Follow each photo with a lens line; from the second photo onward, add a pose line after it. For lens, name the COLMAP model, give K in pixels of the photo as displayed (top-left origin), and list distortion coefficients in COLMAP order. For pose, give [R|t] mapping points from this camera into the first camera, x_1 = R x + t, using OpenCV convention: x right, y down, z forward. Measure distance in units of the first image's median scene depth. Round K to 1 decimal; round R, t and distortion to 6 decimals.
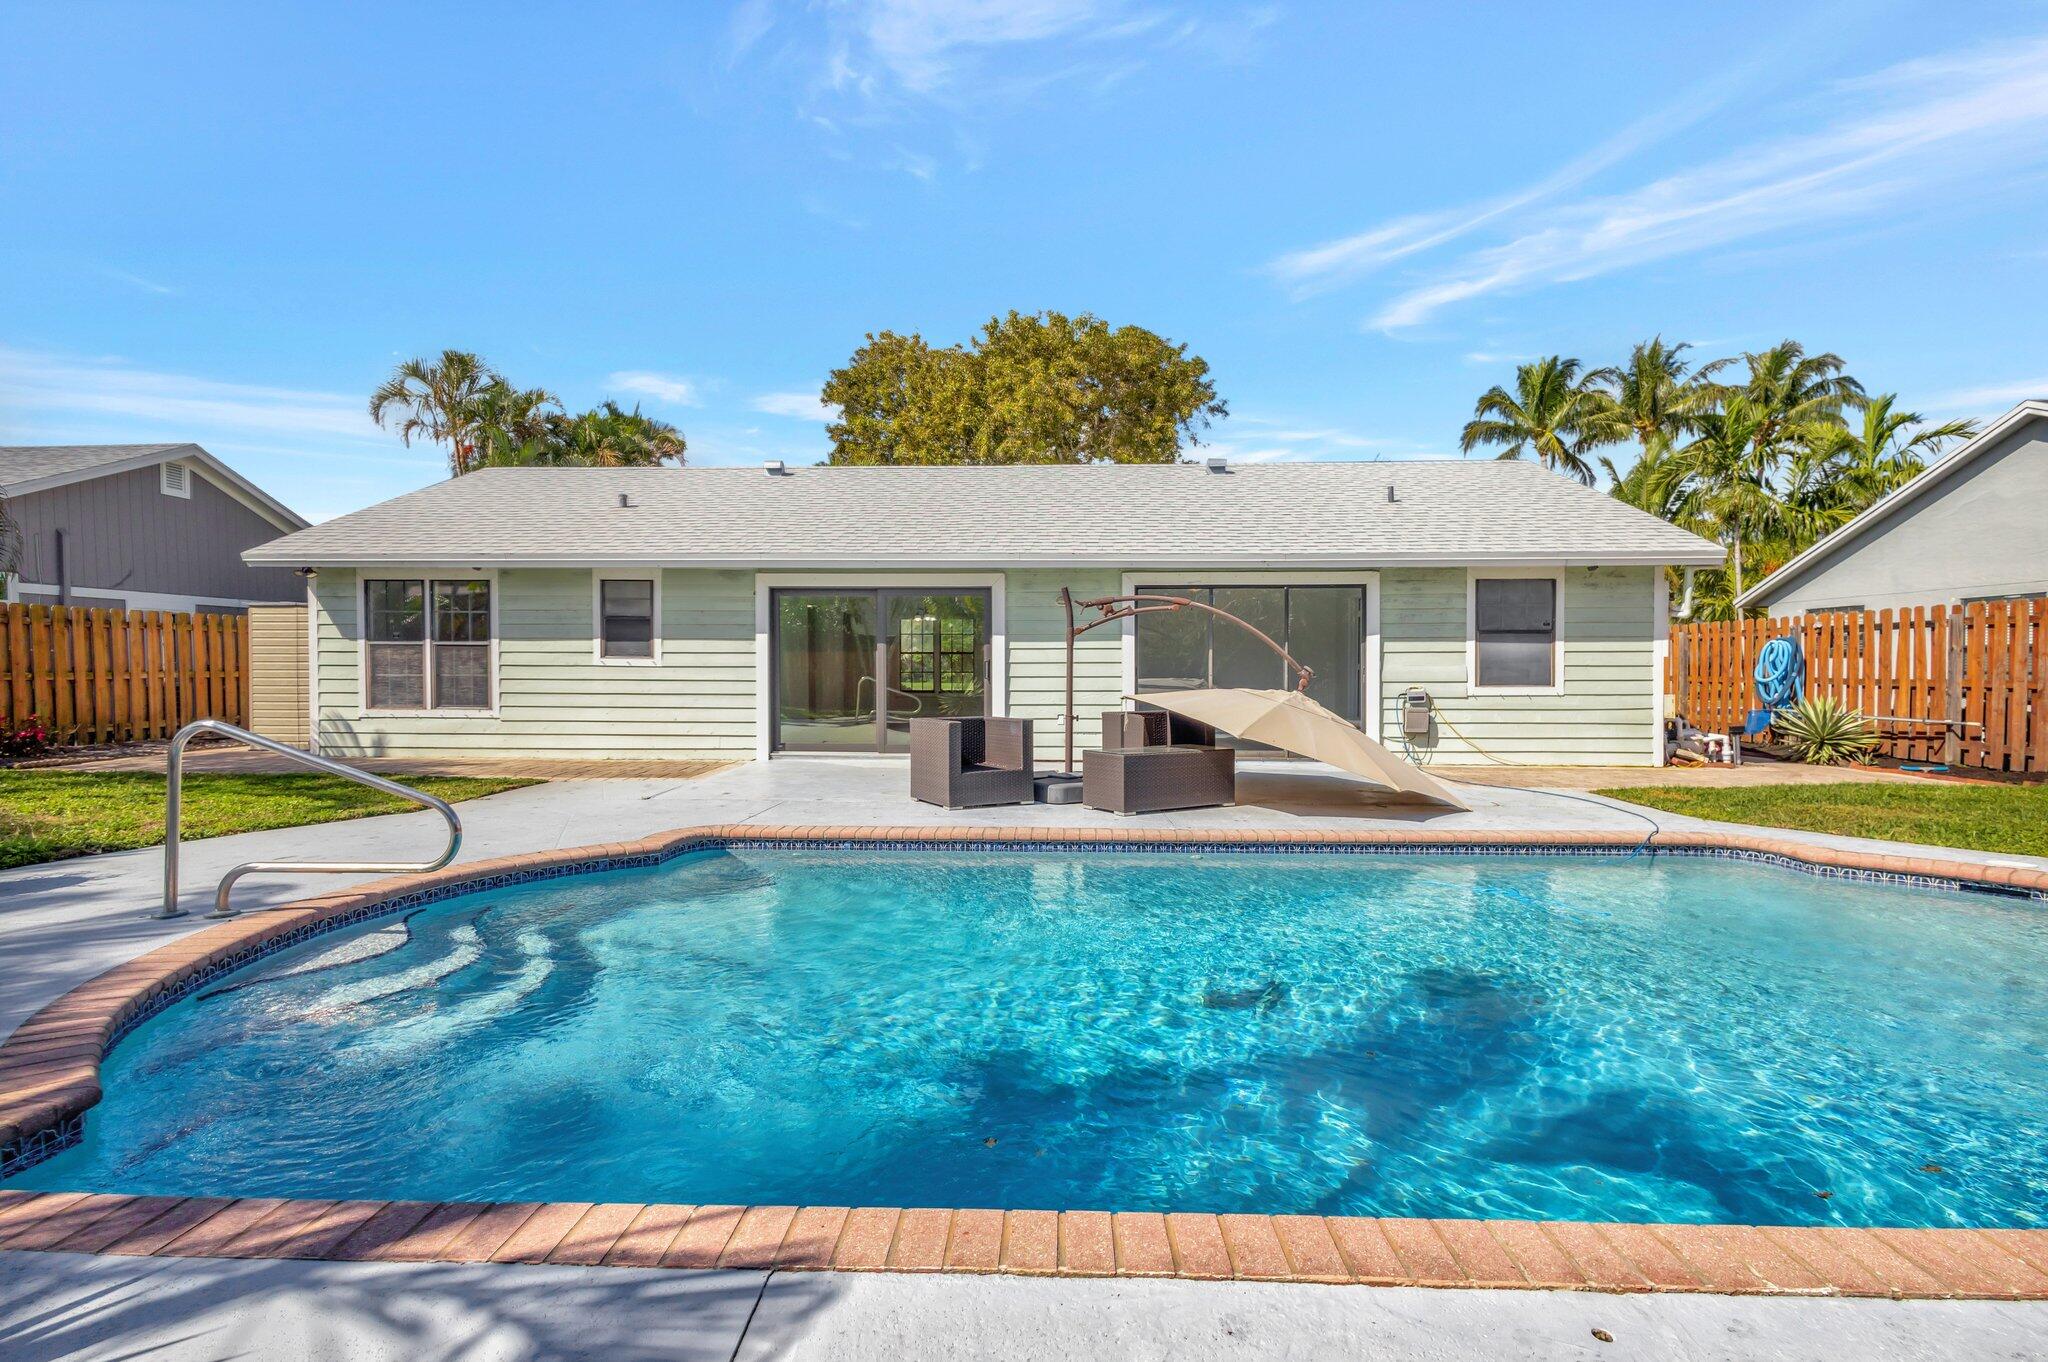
lens RADIAL K [[958.9, 0, 1014.2], [0, 958.9, 677.4], [0, 0, 1]] dist [0.004107, 0.000126]
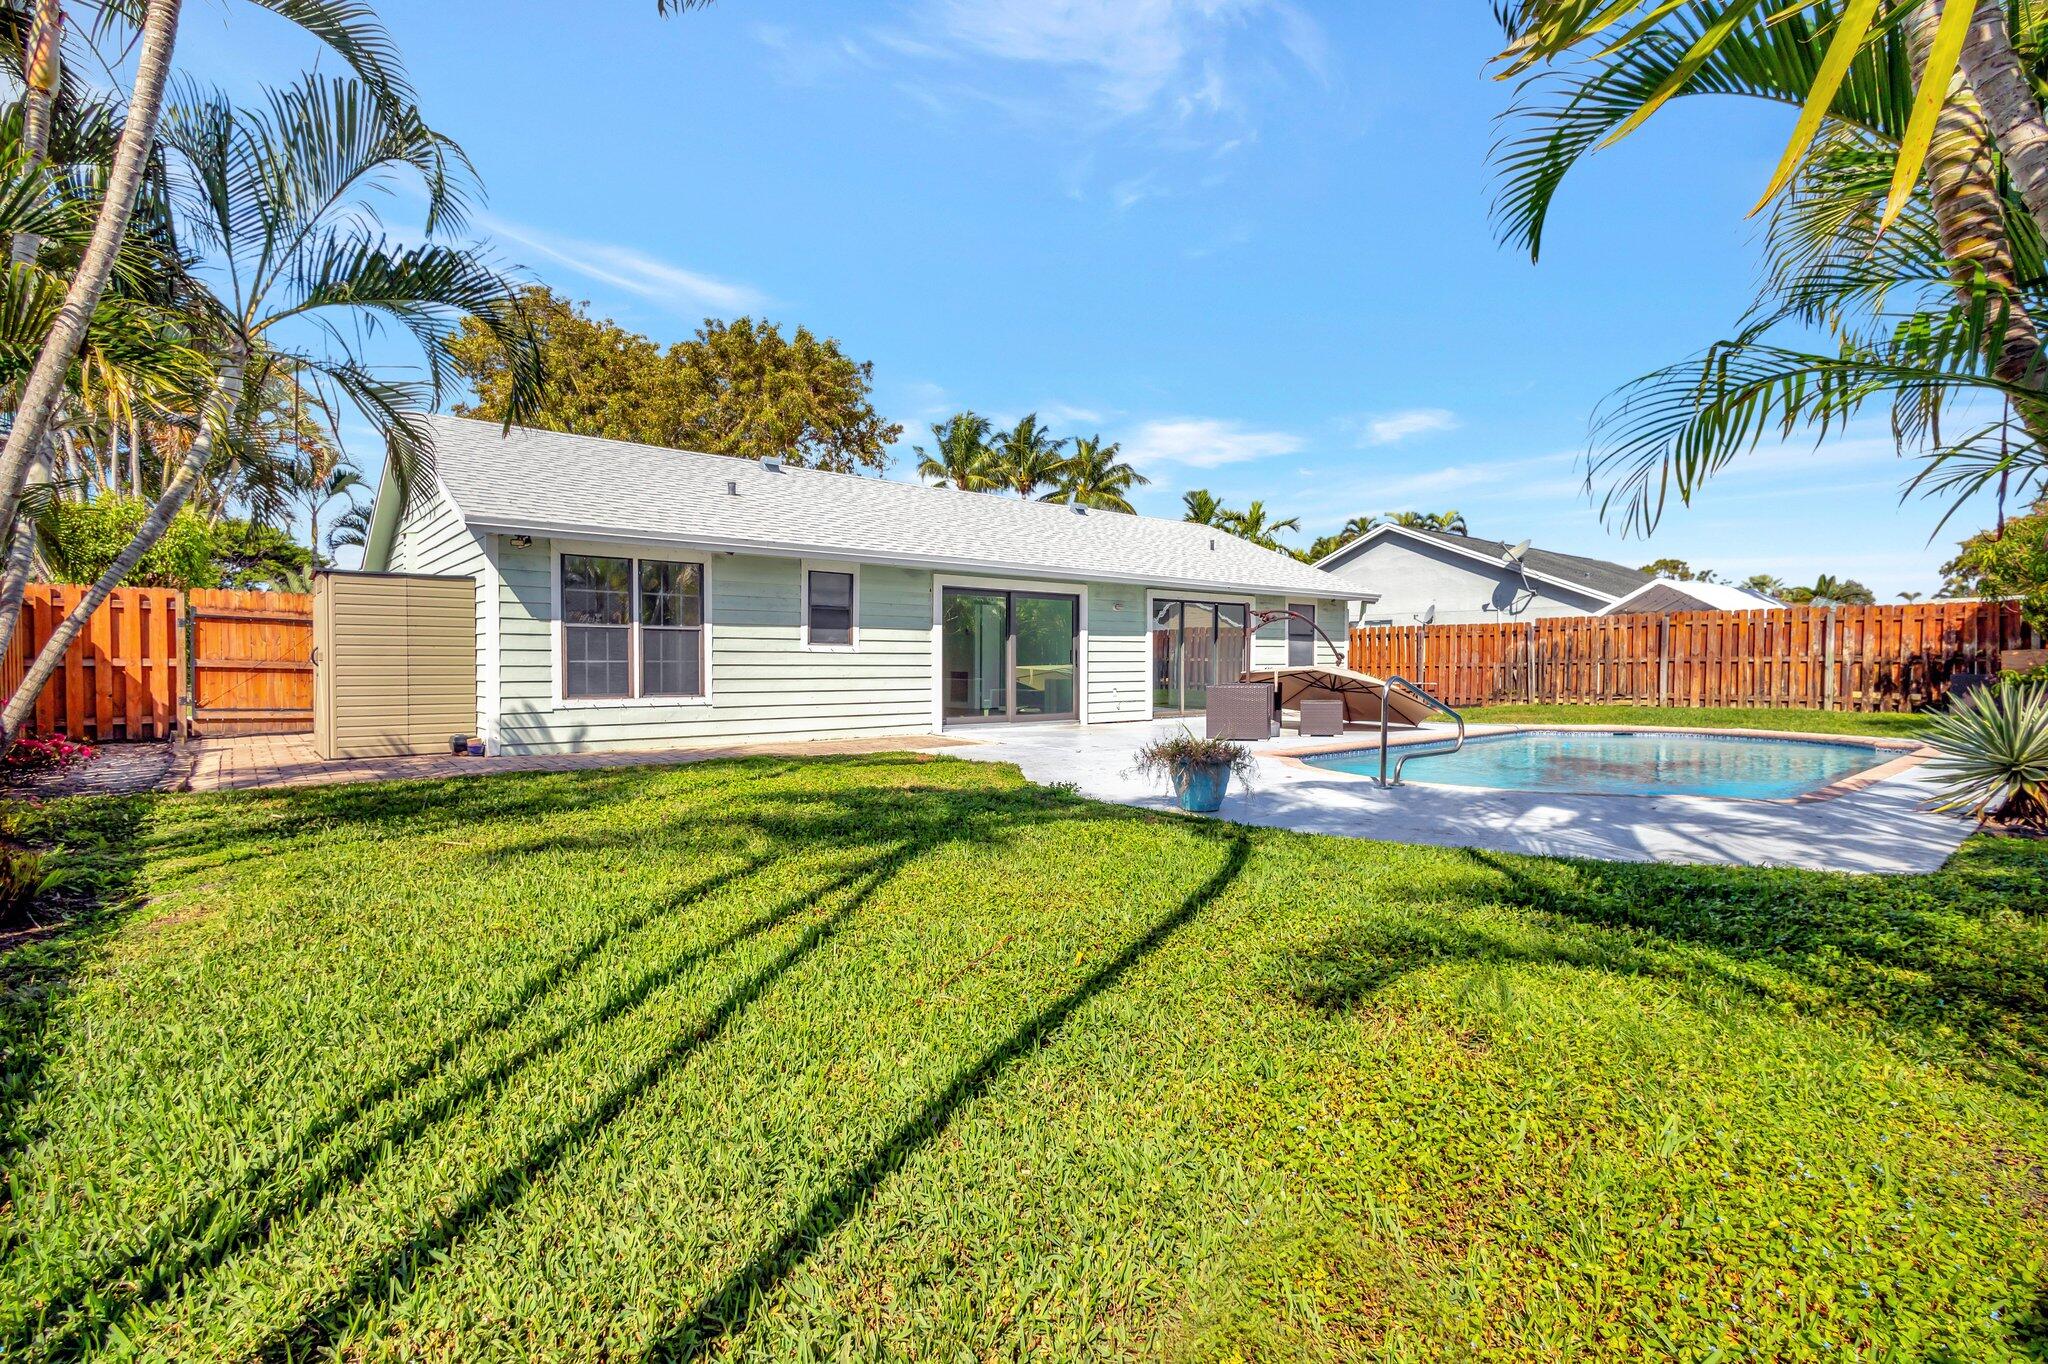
lens RADIAL K [[958.9, 0, 1012.0], [0, 958.9, 678.6], [0, 0, 1]] dist [0.004107, 0.000126]
pose [[0.730385, -0.014337, 0.682885, -0.983097], [0.007291, 0.999886, 0.013195, 0.005126], [-0.682997, -0.004659, 0.730407, 0.073634]]
